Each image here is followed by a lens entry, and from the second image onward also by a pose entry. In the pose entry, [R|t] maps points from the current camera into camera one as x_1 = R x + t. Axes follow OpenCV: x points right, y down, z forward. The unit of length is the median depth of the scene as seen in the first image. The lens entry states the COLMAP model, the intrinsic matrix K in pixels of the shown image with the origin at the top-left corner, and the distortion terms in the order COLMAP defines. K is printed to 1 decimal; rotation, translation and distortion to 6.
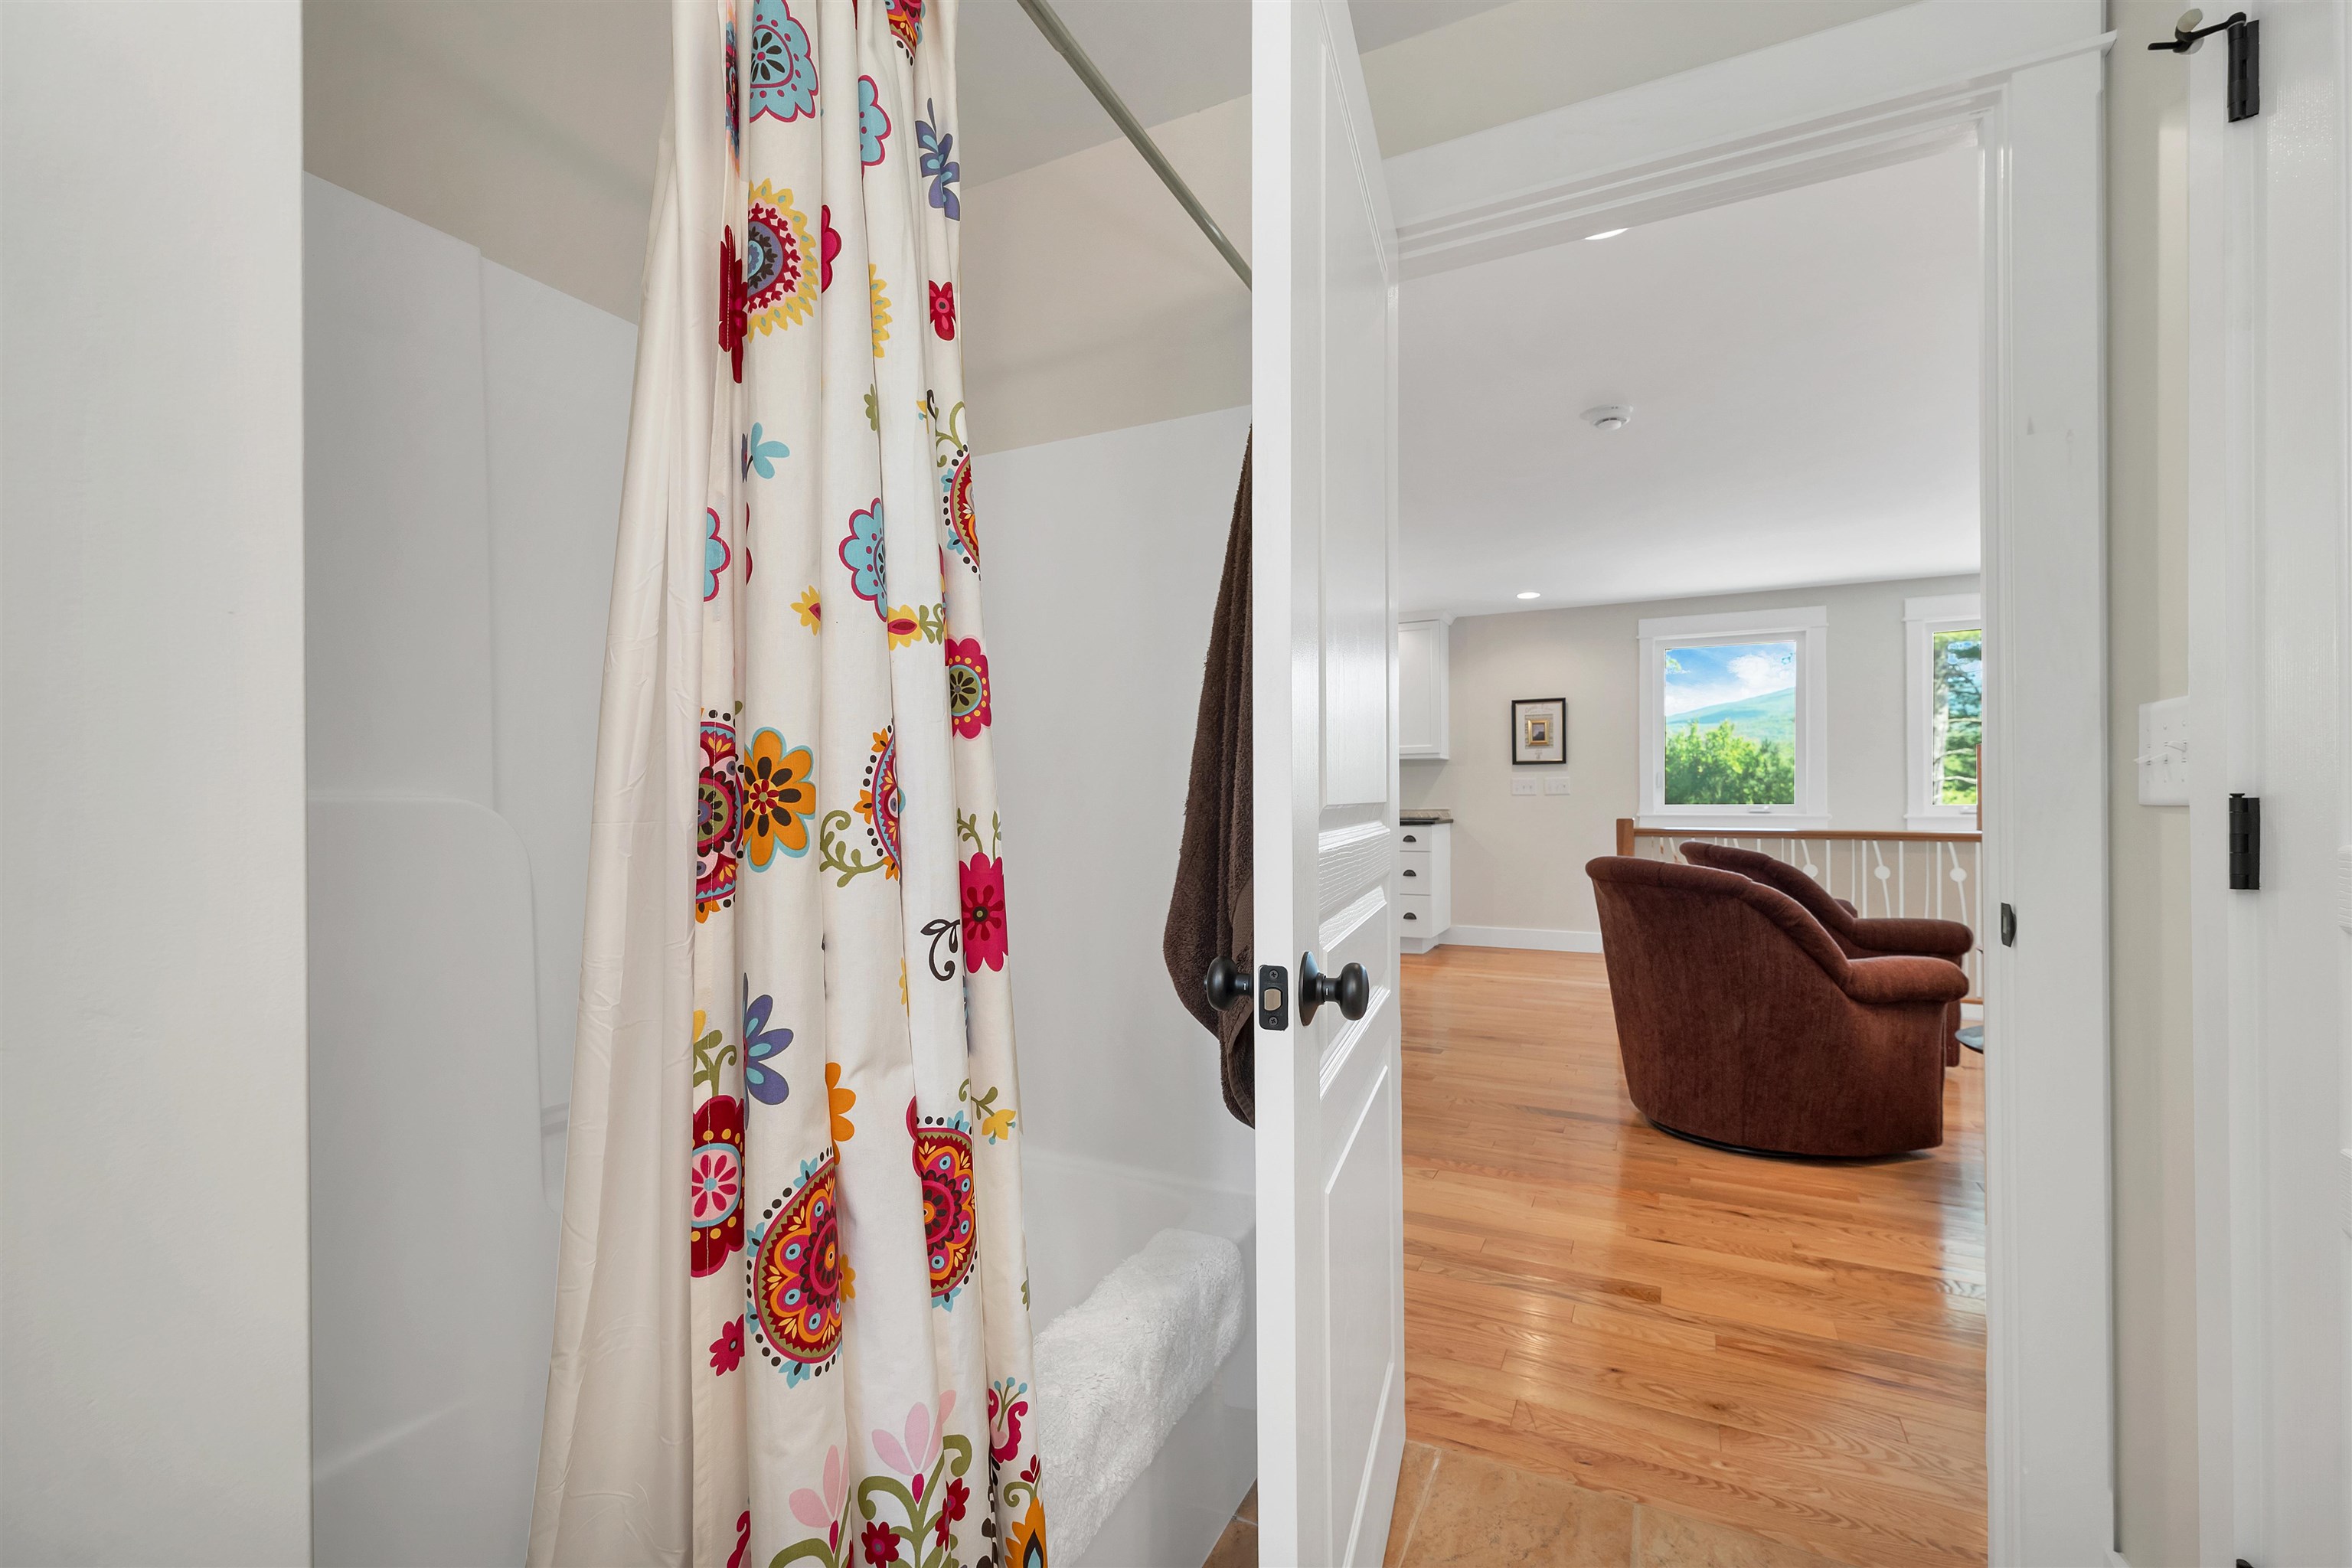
lens RADIAL K [[989.2, 0, 1175.6], [0, 989.2, 792.5], [0, 0, 1]] dist [0.000607, 0.000093]
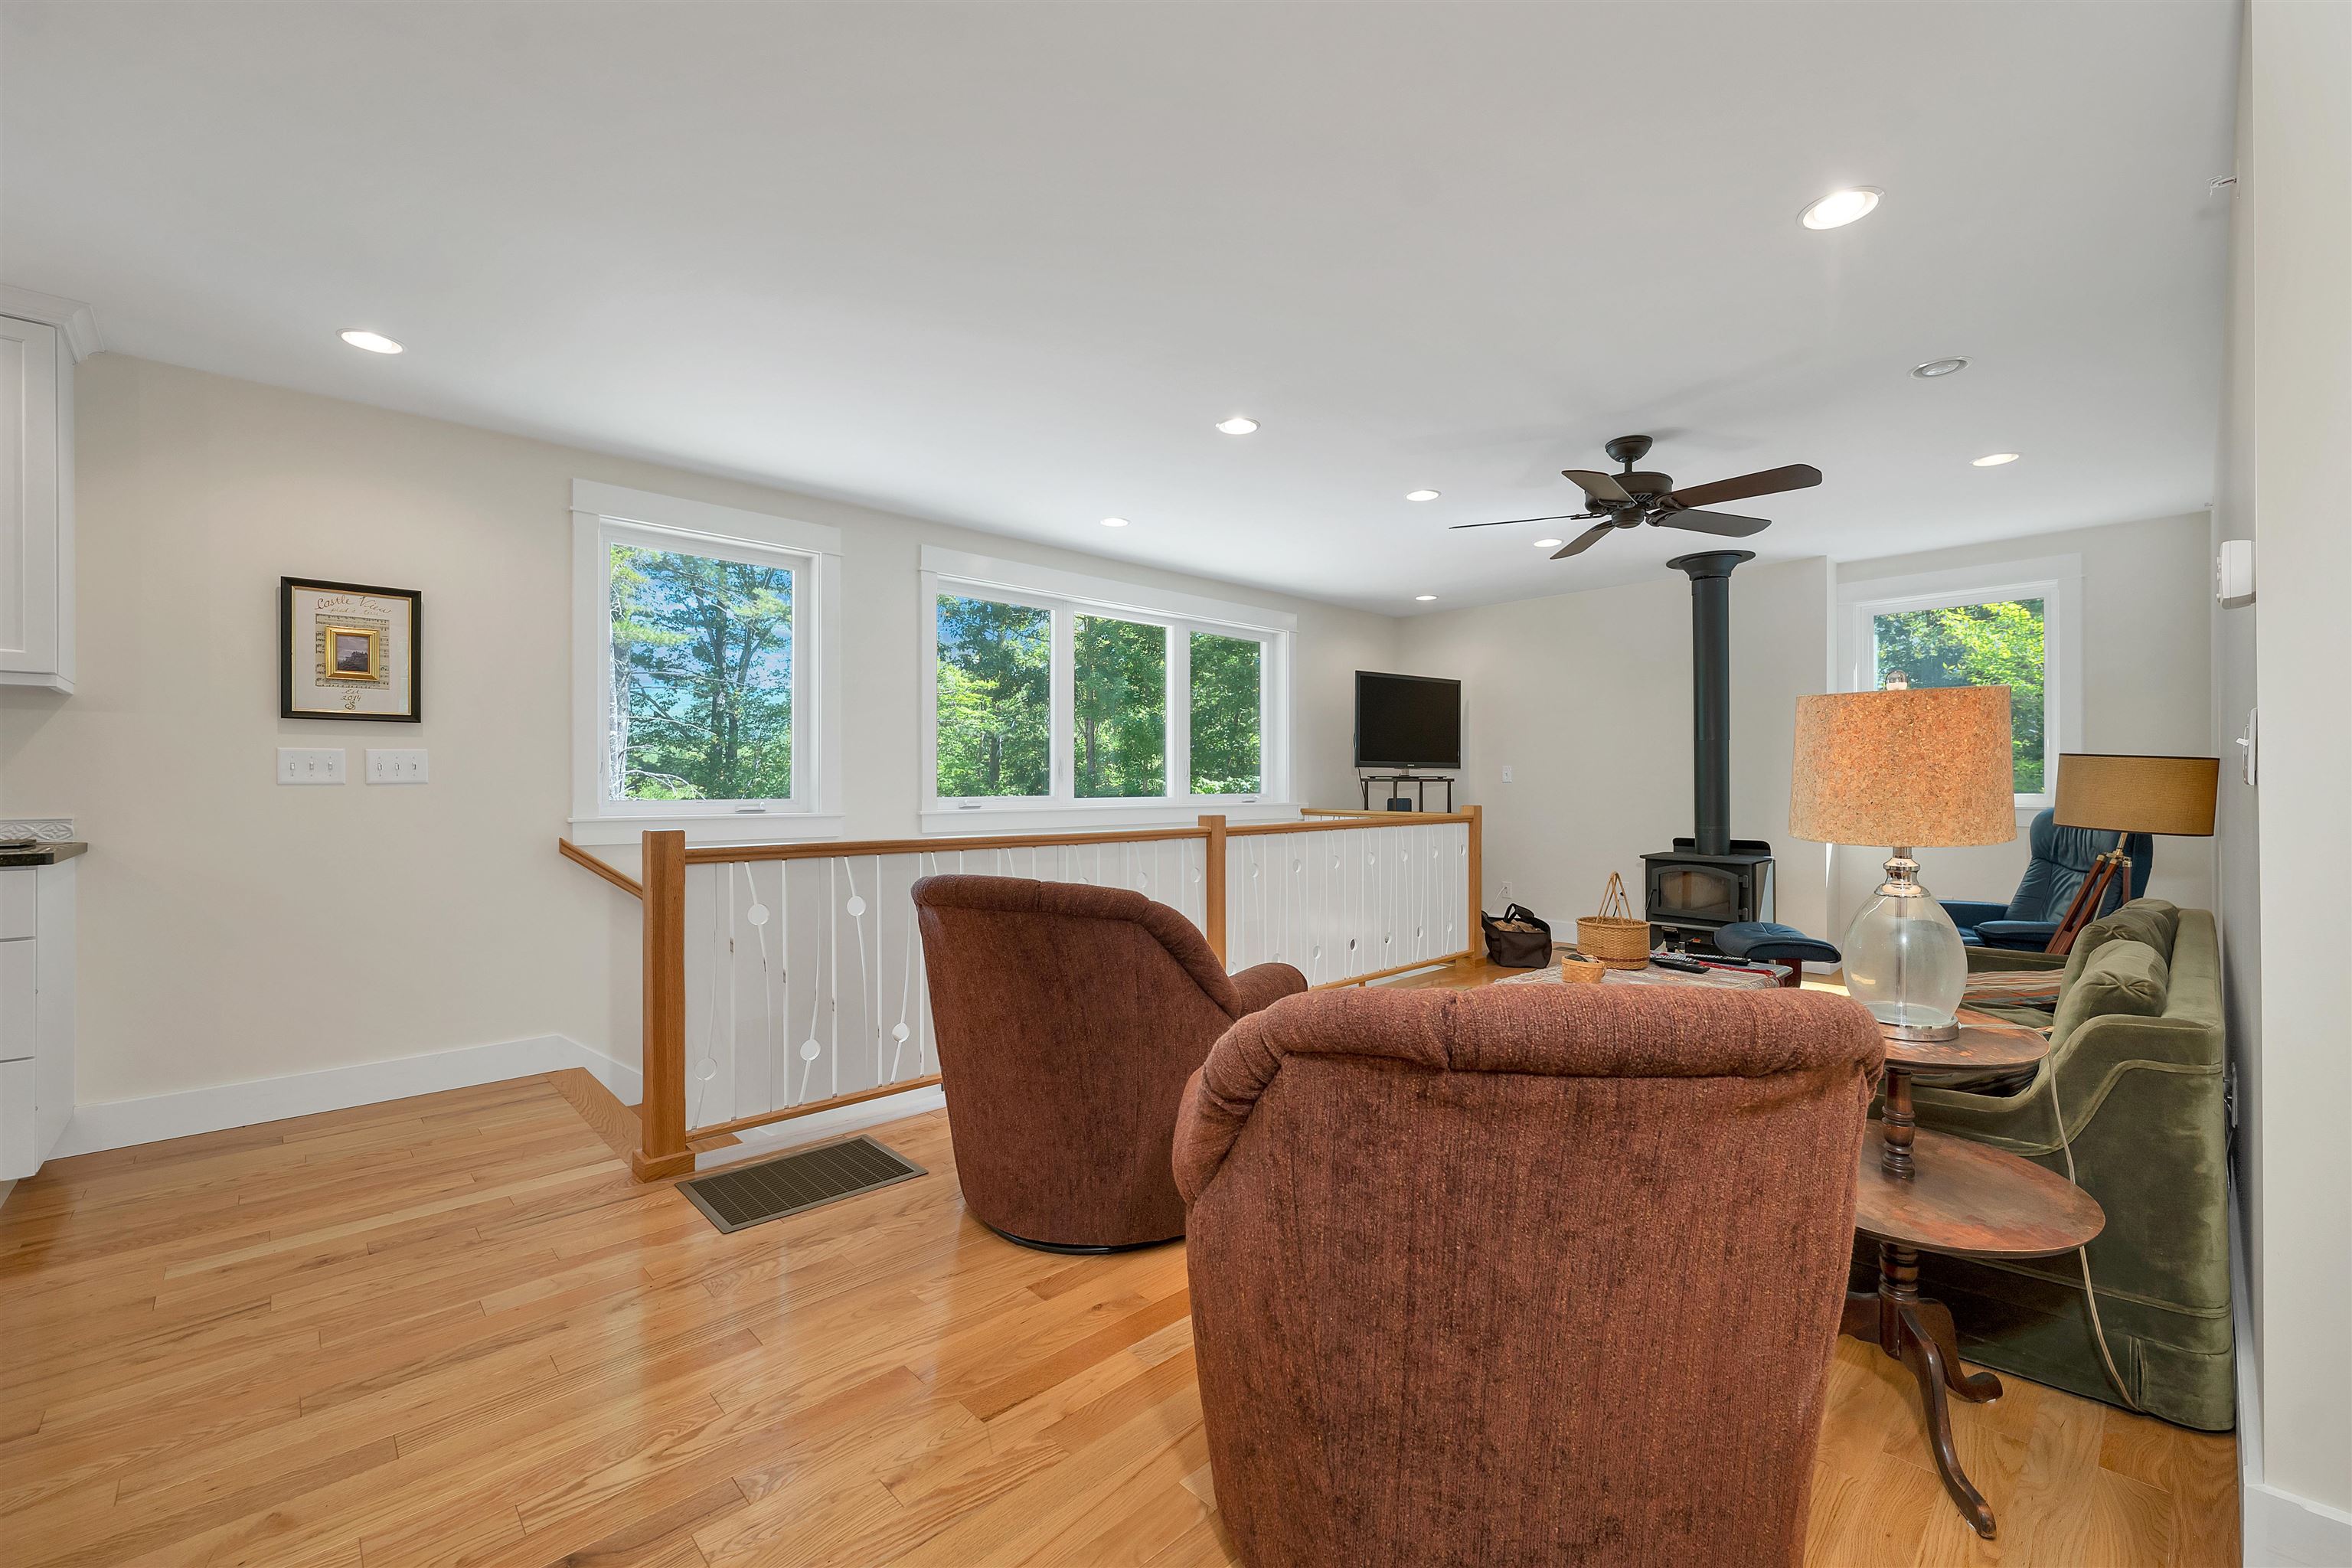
lens RADIAL K [[956.8, 0, 1176.0], [0, 956.8, 784.0], [0, 0, 1]] dist [0.001095, -0.000133]
pose [[0.337044, 0.004443, 0.941478, 0.064235], [-0.001095, 0.999990, -0.004327, 0.003890], [-0.941488, 0.000427, 0.337046, 0.468217]]
